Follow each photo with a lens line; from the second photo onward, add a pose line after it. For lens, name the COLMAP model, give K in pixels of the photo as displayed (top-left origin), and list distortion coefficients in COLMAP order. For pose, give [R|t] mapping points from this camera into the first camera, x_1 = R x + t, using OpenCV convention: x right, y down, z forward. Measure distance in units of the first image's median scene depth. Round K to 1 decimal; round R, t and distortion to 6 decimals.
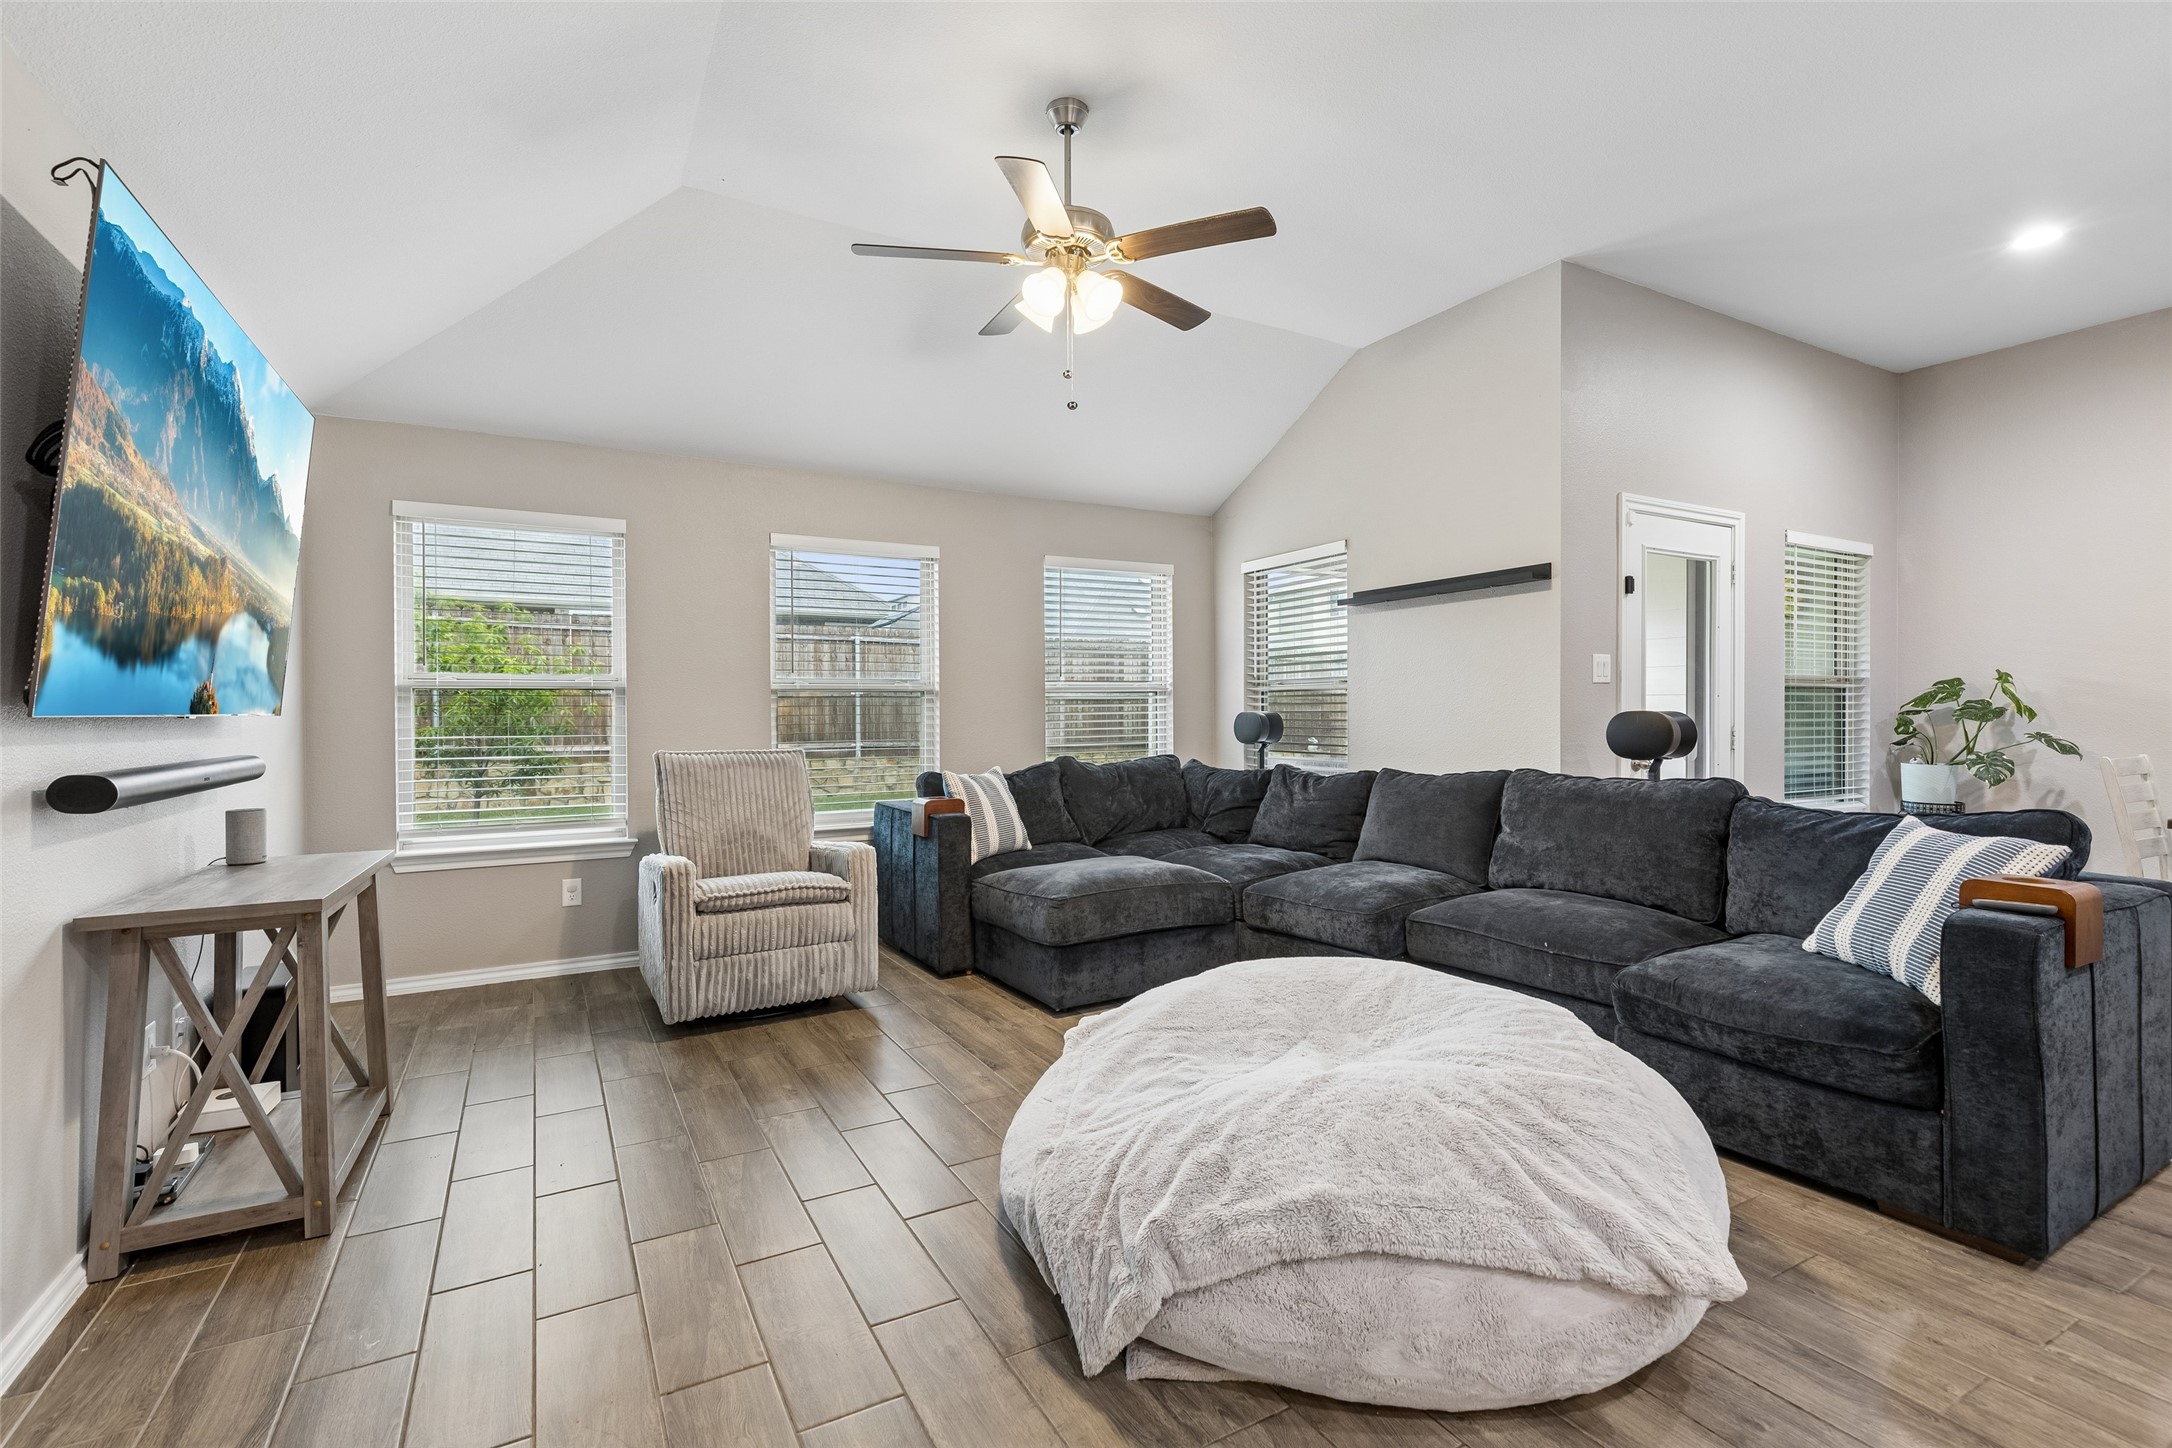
lens RADIAL K [[980.3, 0, 1091.9], [0, 980.3, 718.4], [0, 0, 1]] dist [0.006185, -0.000326]
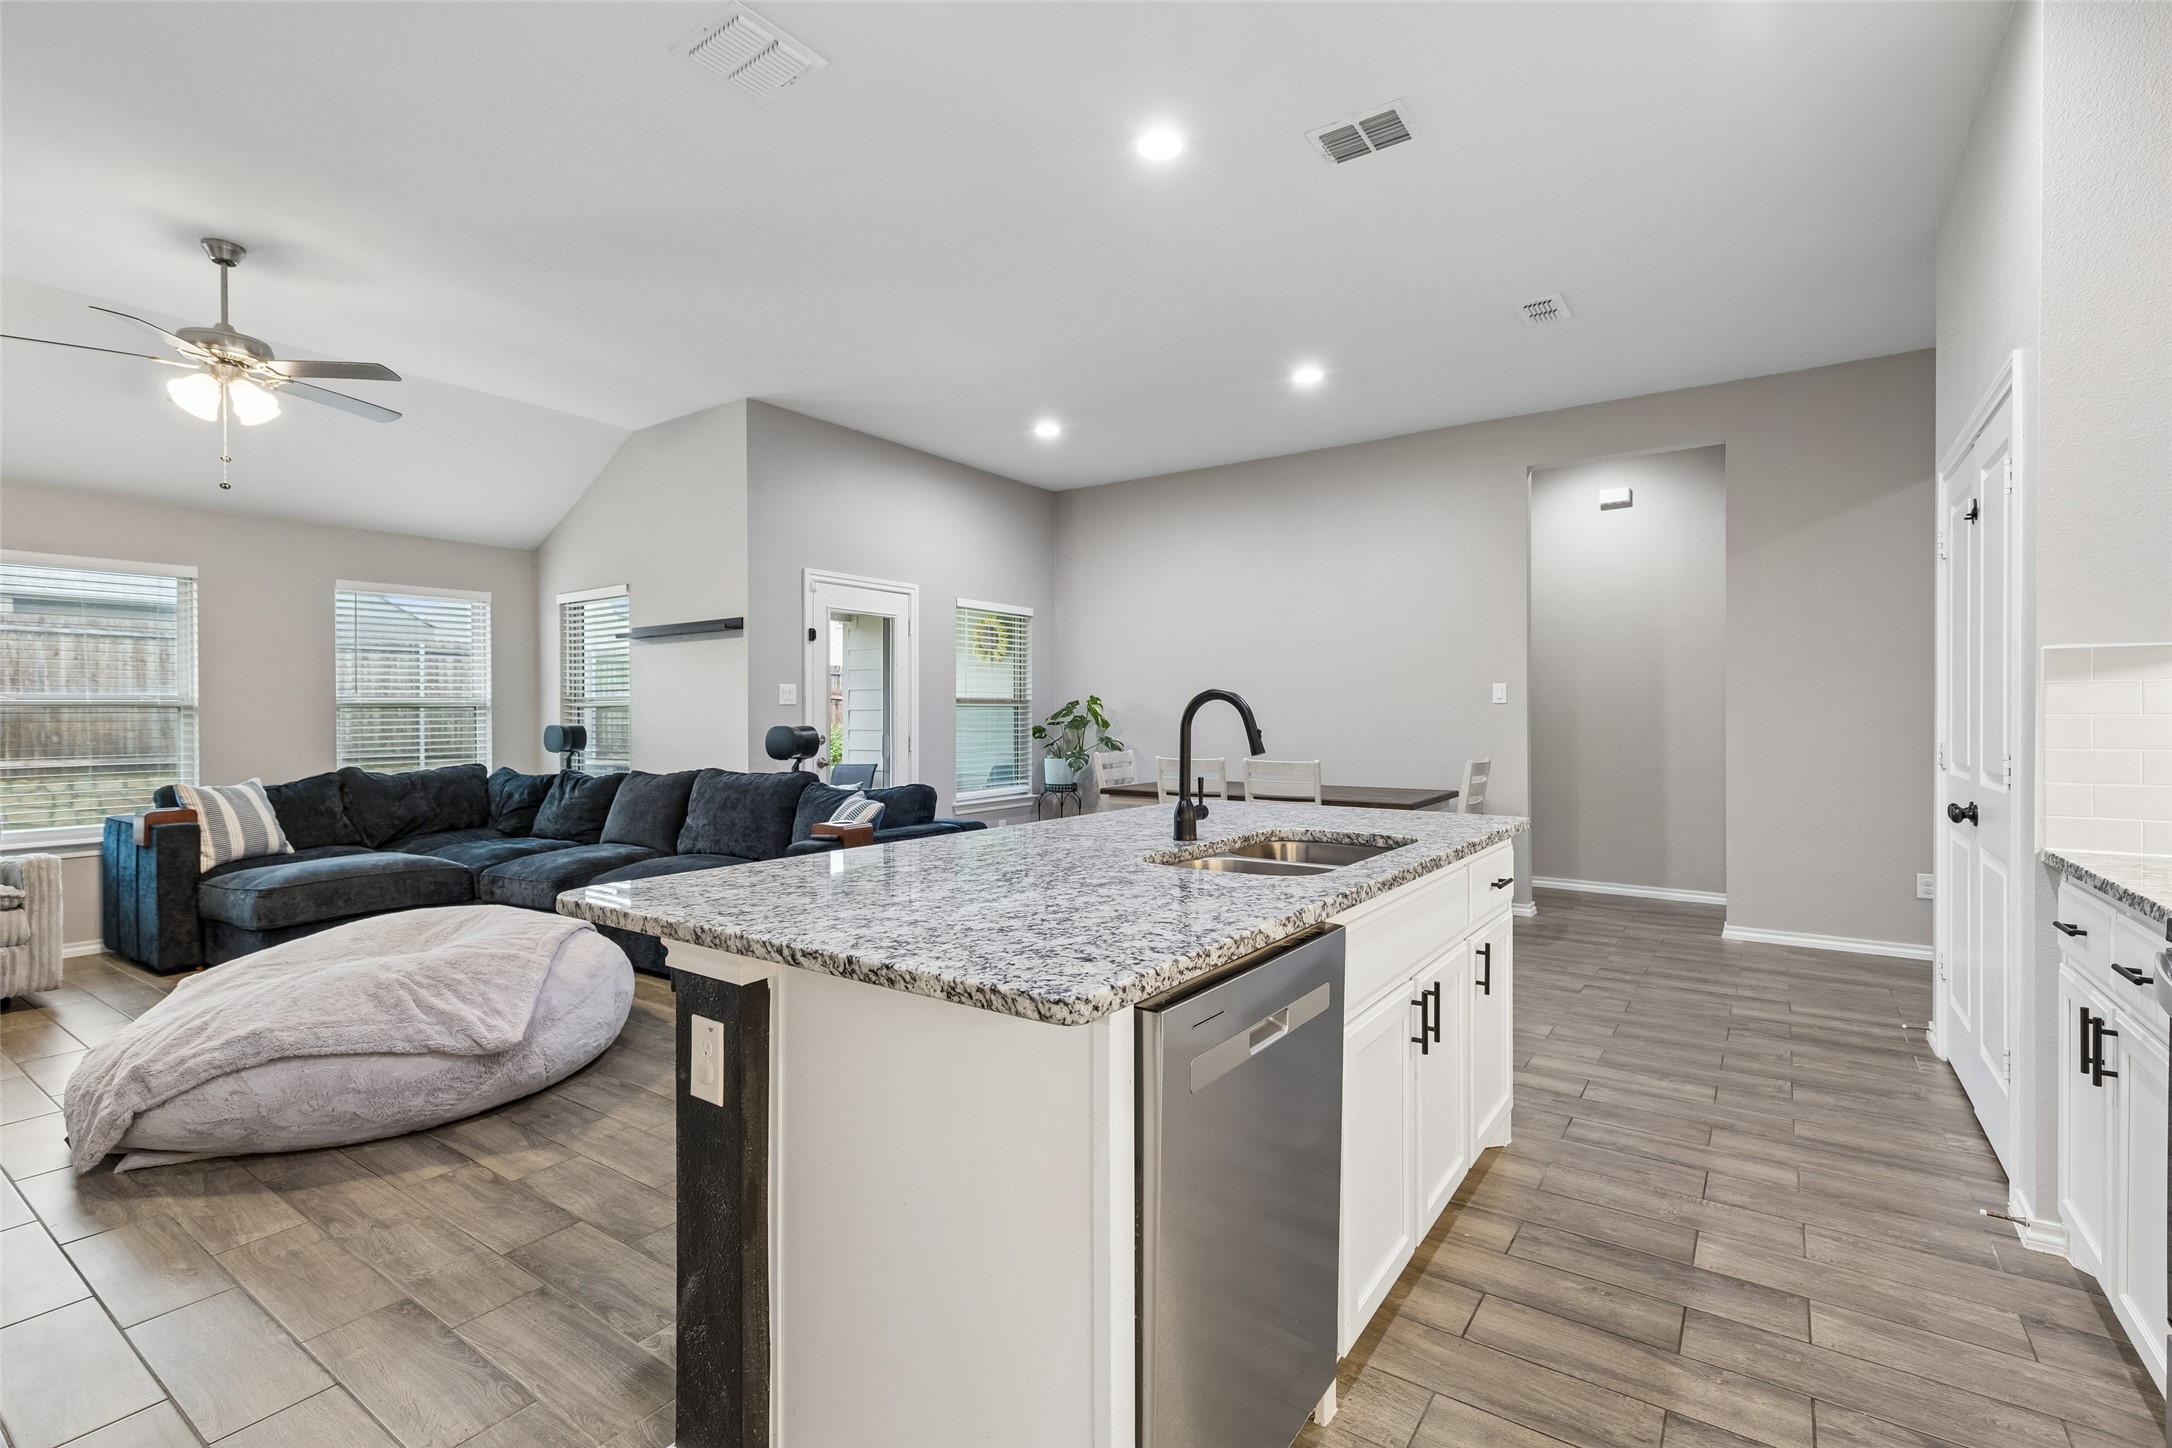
lens RADIAL K [[980.3, 0, 1091.9], [0, 980.3, 718.4], [0, 0, 1]] dist [0.006185, -0.000326]
pose [[0.900488, -0.001879, 0.434877, 0.296256], [0.003806, 0.999986, -0.003561, -0.010381], [-0.434865, 0.004862, 0.900483, -0.420959]]
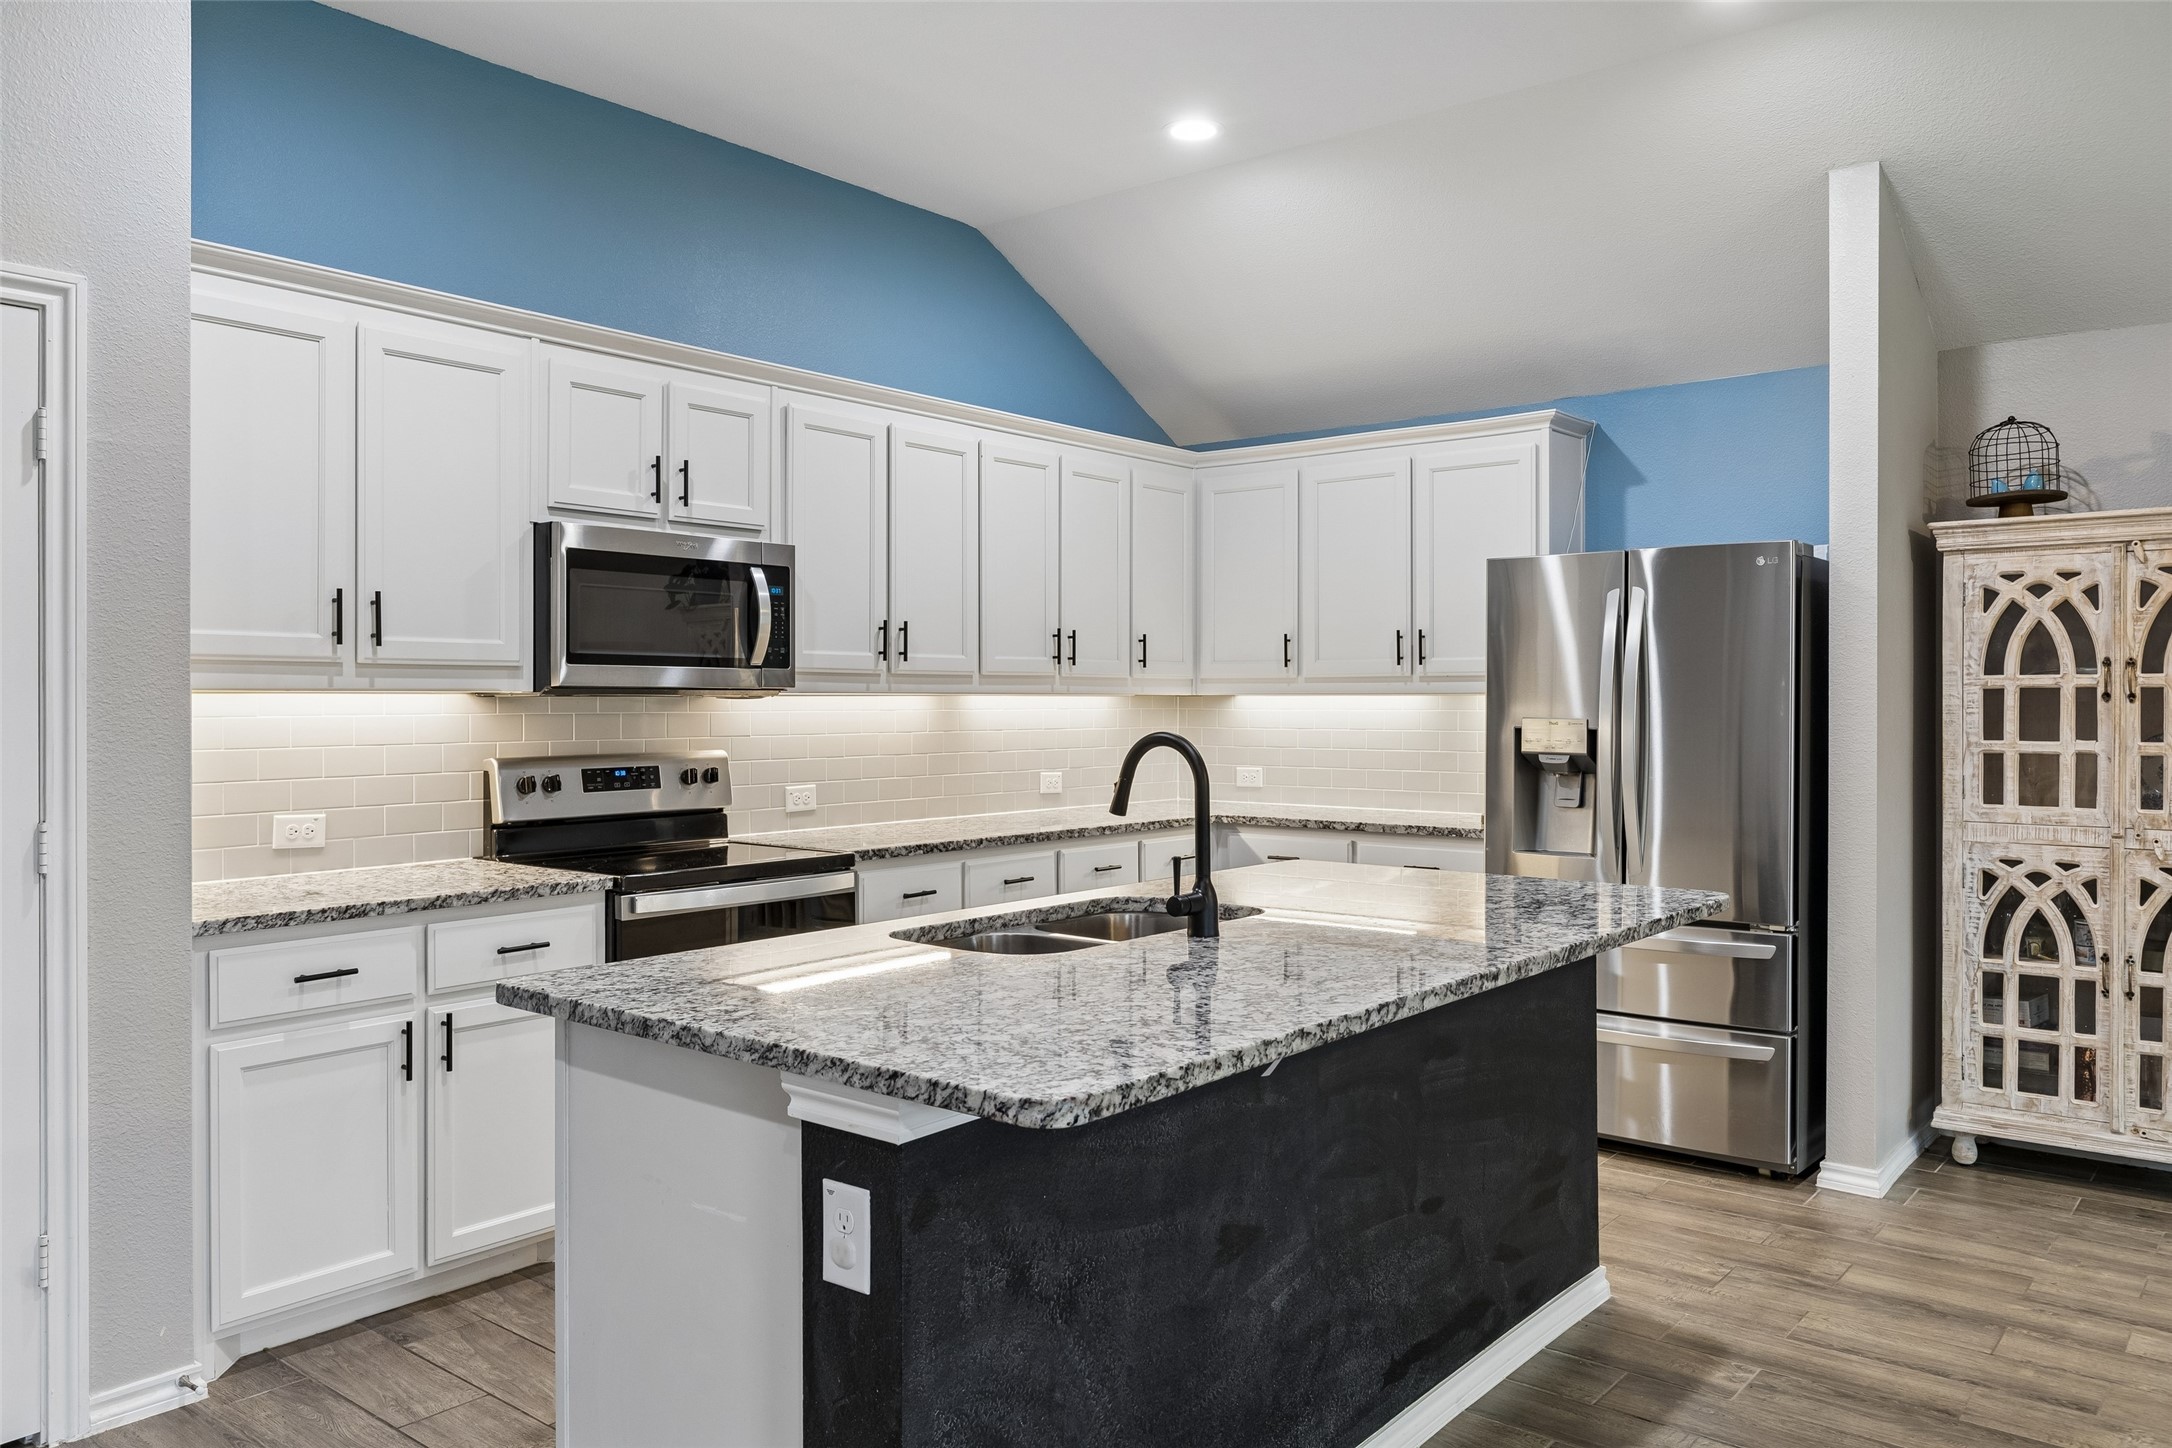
lens RADIAL K [[1557.3, 0, 1087.8], [0, 1557.3, 712.7], [0, 0, 1]] dist [0.006127, 0.000642]
pose [[-0.931251, 0.006740, -0.364316, 0.855239], [0.000670, 0.999859, 0.016787, -0.047270], [0.364378, 0.015389, -0.931124, 0.623464]]
